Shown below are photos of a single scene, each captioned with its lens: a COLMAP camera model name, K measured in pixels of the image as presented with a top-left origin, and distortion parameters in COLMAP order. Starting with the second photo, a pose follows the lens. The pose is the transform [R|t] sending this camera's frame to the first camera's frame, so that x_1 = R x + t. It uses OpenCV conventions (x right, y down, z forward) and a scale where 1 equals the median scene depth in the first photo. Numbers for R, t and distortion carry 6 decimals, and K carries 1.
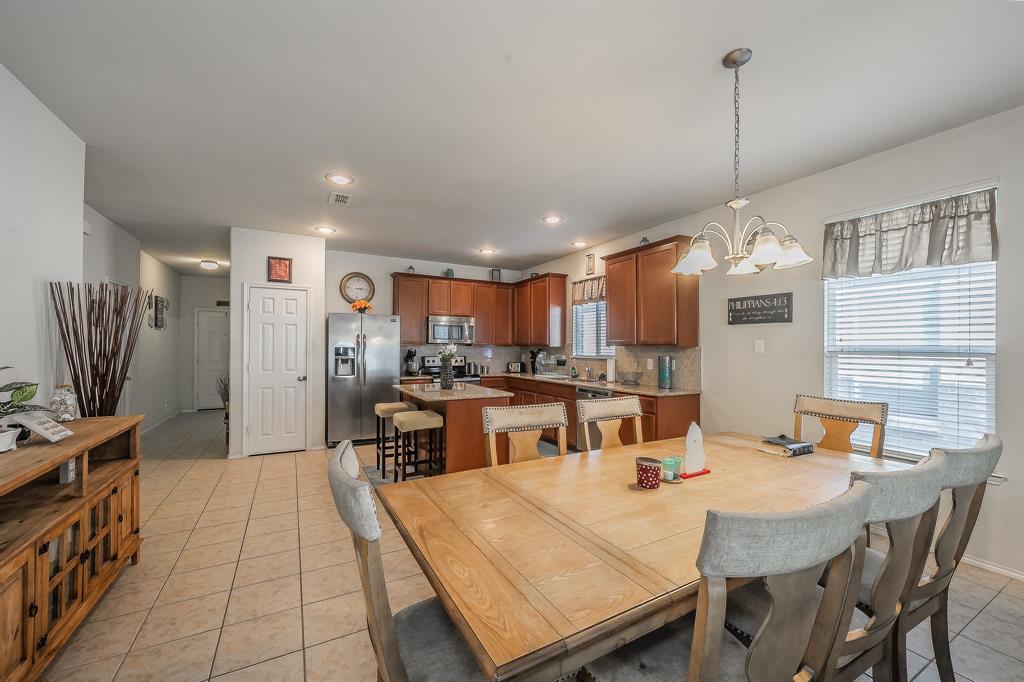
lens RADIAL K [[400.4, 0, 509.6], [0, 400.4, 341.8], [0, 0, 1]] dist [0.001346, 0.000216]
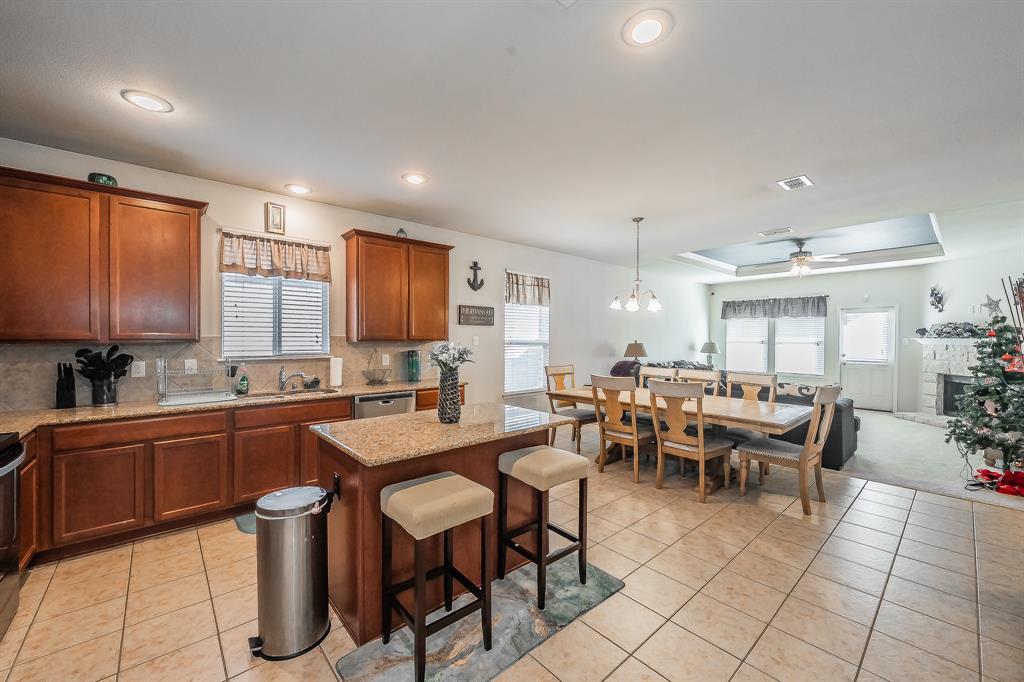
lens RADIAL K [[400.4, 0, 509.6], [0, 400.4, 341.8], [0, 0, 1]] dist [0.001346, 0.000216]
pose [[-0.215505, -0.010303, 0.976448, -0.643019], [-0.011206, 0.999905, 0.008077, 0.001765], [-0.976438, -0.009201, -0.215600, 0.919583]]
